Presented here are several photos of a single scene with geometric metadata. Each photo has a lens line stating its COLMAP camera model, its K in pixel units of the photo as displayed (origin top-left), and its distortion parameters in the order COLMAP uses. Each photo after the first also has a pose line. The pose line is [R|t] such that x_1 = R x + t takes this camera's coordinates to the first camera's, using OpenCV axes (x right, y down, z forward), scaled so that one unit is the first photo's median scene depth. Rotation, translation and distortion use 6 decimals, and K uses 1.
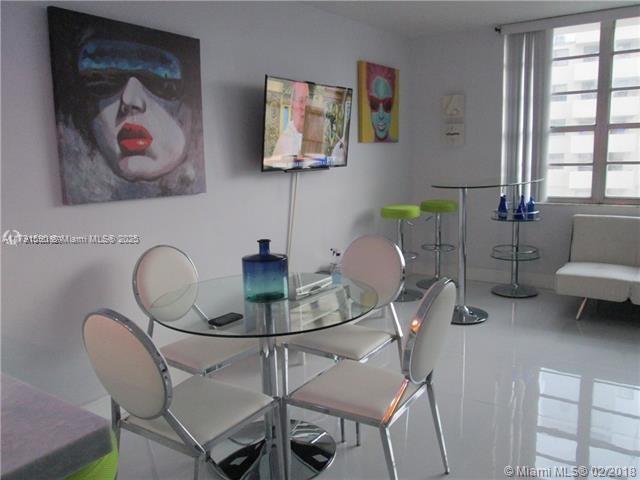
lens RADIAL K [[530.3, 0, 320.0], [0, 530.3, 240.0], [0, 0, 1]] dist [-0.034714, 0.000481]
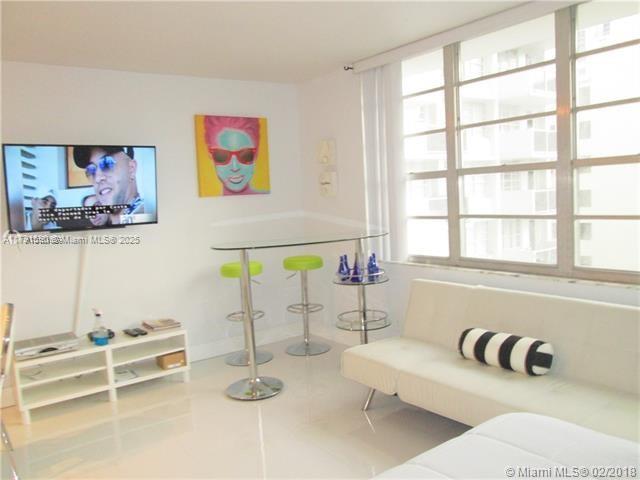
lens RADIAL K [[530.3, 0, 320.0], [0, 530.3, 240.0], [0, 0, 1]] dist [-0.034714, 0.000481]
pose [[0.947265, 0.009730, -0.320305, 0.955146], [-0.030026, 0.997837, -0.058485, -0.087256], [0.319043, 0.065018, 0.945507, 0.244871]]
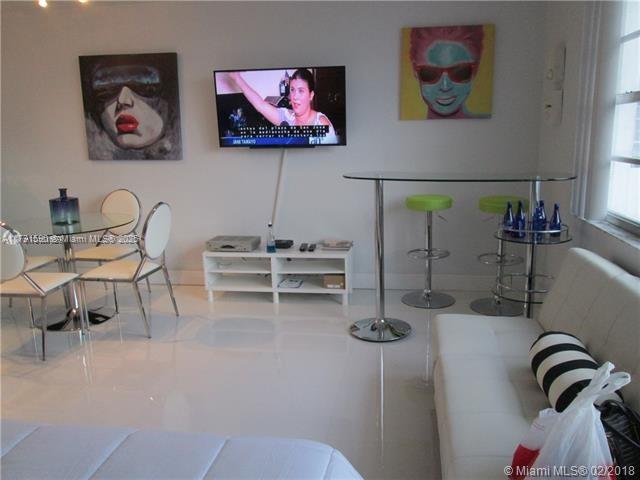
lens RADIAL K [[530.3, 0, 320.0], [0, 530.3, 240.0], [0, 0, 1]] dist [-0.034714, 0.000481]
pose [[0.435600, 0.206632, -0.876102, 1.361990], [-0.138789, 0.977074, 0.161441, -0.175192], [0.889376, 0.051269, 0.454292, 0.755680]]
